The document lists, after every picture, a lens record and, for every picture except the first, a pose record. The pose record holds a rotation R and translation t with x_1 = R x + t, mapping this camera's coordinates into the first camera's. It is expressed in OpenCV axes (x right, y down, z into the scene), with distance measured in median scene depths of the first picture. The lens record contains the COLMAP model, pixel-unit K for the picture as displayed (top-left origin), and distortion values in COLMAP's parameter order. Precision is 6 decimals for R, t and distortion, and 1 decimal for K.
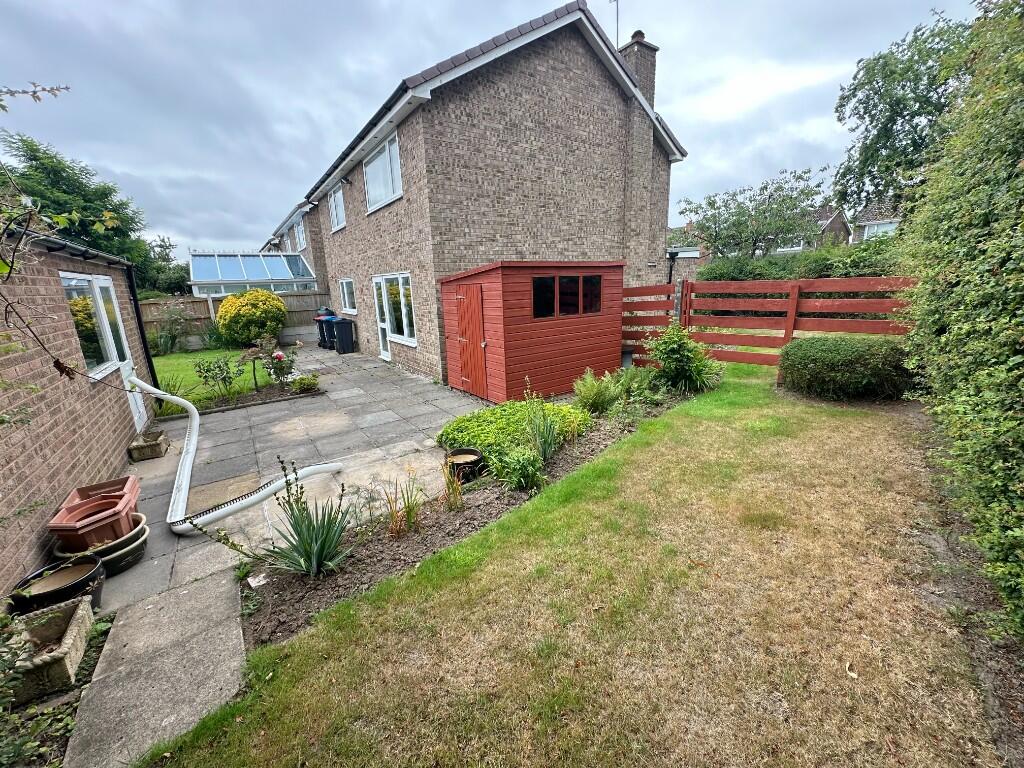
lens RADIAL K [[409.1, 0, 512.8], [0, 409.1, 382.1], [0, 0, 1]] dist [-0.001216, -0.000210]
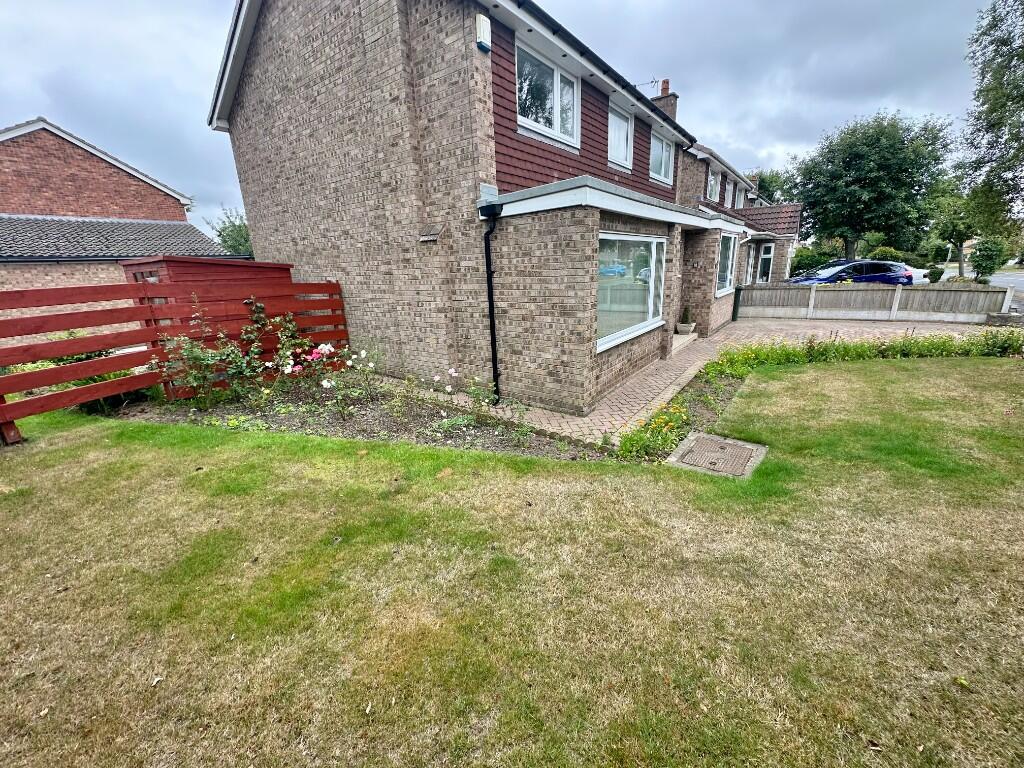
lens RADIAL K [[409.1, 0, 511.6], [0, 409.1, 383.6], [0, 0, 1]] dist [-0.001216, -0.000210]
pose [[0.318320, 0.287781, -0.903247, 1.101865], [-0.196356, 0.952161, 0.234167, -0.300936], [0.927425, 0.102818, 0.359599, 1.101345]]
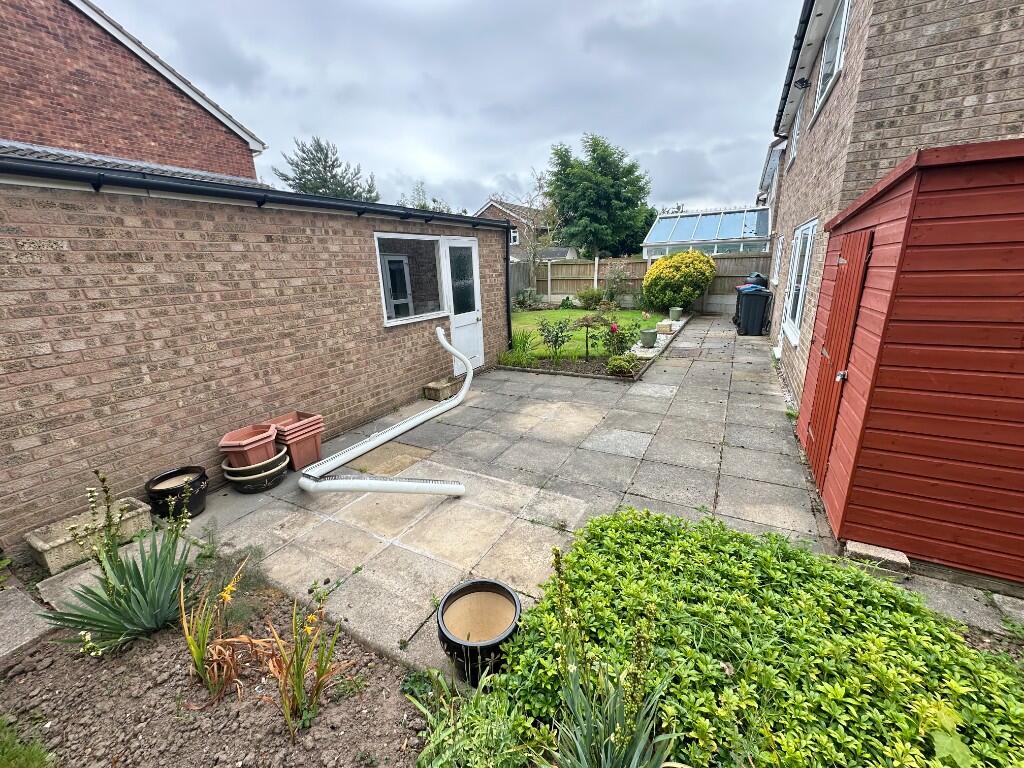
lens RADIAL K [[409.1, 0, 508.8], [0, 409.1, 382.8], [0, 0, 1]] dist [-0.001216, -0.000210]
pose [[0.447862, 0.269771, -0.852434, 0.098975], [-0.194883, 0.959926, 0.201400, -0.075303], [0.872606, 0.075926, 0.482488, 0.359462]]
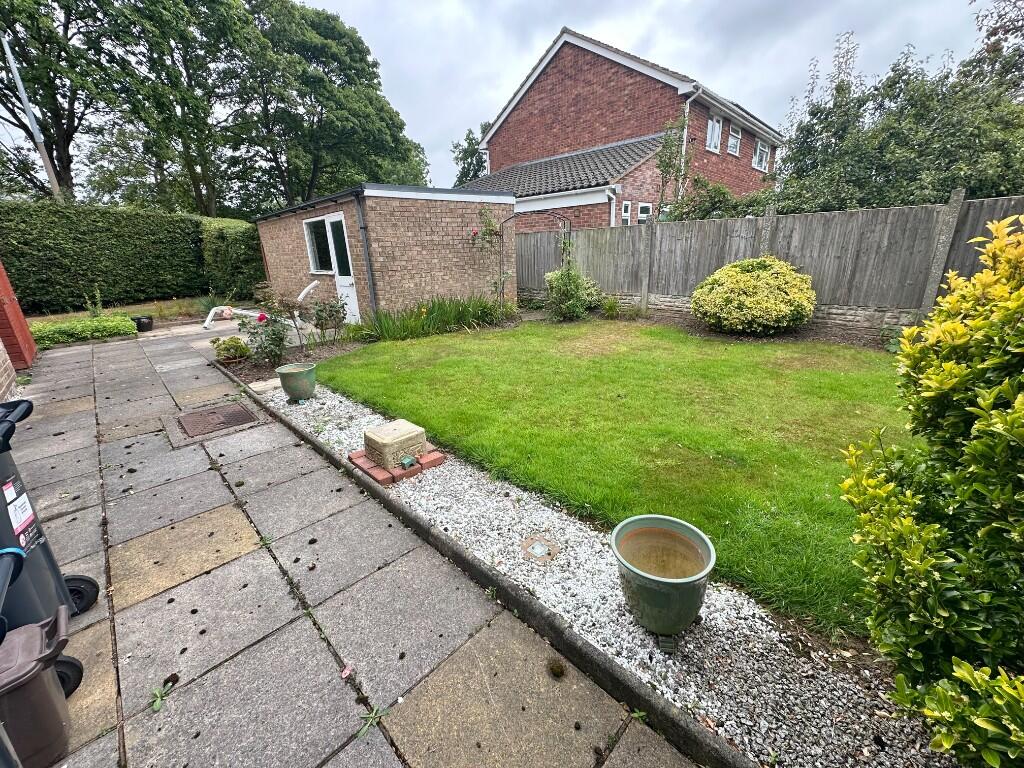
lens RADIAL K [[409.1, 0, 508.8], [0, 409.1, 379.8], [0, 0, 1]] dist [-0.001216, -0.000210]
pose [[-0.980583, 0.127040, -0.149391, -0.748021], [0.029968, 0.849923, 0.526054, -0.290717], [0.193801, 0.511363, -0.837227, 1.522086]]
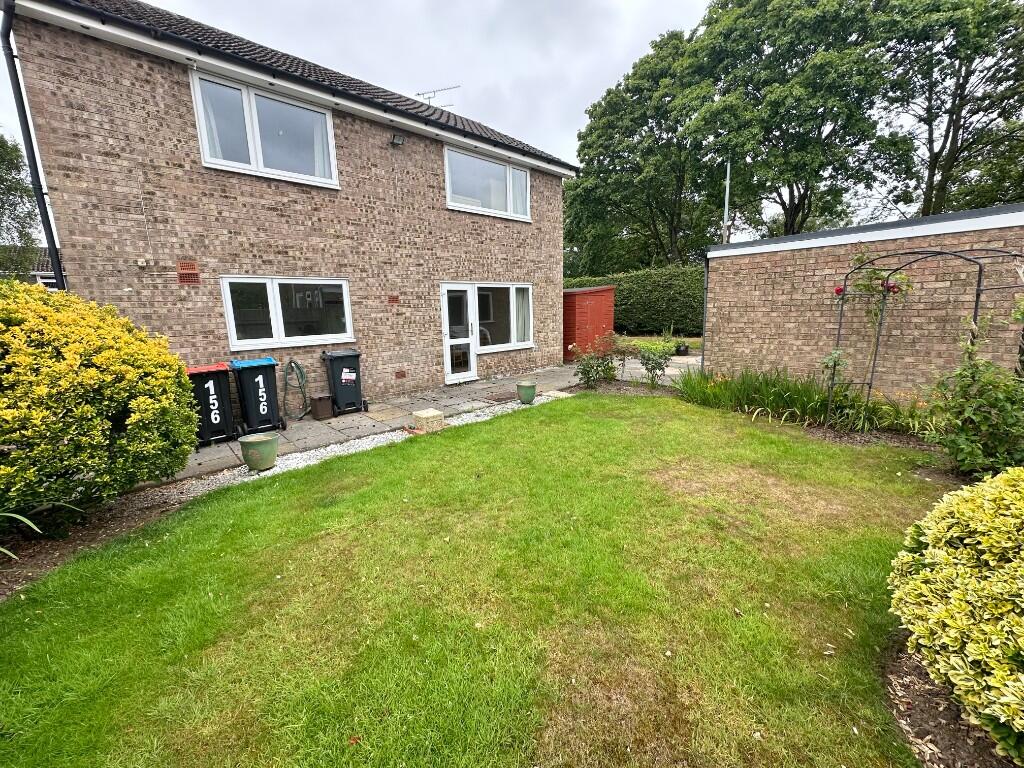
lens RADIAL K [[409.1, 0, 514.2], [0, 409.1, 382.7], [0, 0, 1]] dist [-0.001216, -0.000210]
pose [[-0.136814, -0.144758, 0.979963, -1.365085], [0.269253, 0.946586, 0.177419, -0.204900], [-0.953302, 0.288132, -0.090530, 1.153404]]
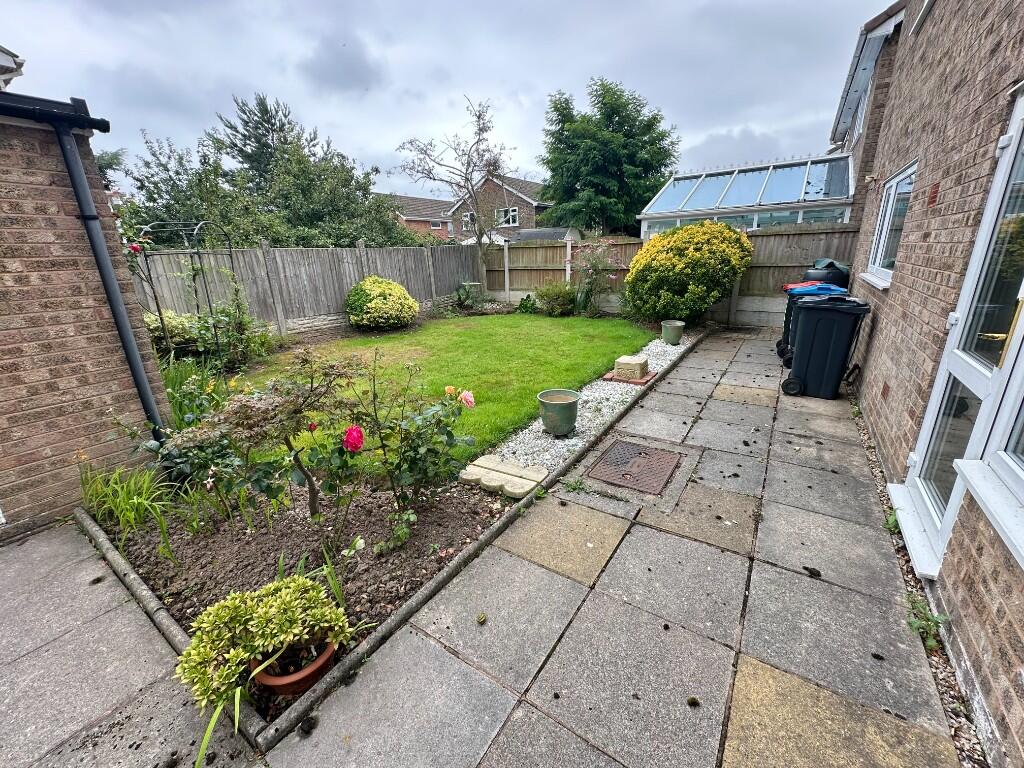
lens RADIAL K [[409.1, 0, 507.4], [0, 409.1, 385.5], [0, 0, 1]] dist [-0.001216, -0.000210]
pose [[0.362307, 0.309944, -0.879015, -0.286864], [-0.200151, 0.946961, 0.251405, -0.169733], [0.910315, 0.084850, 0.405127, 0.910774]]
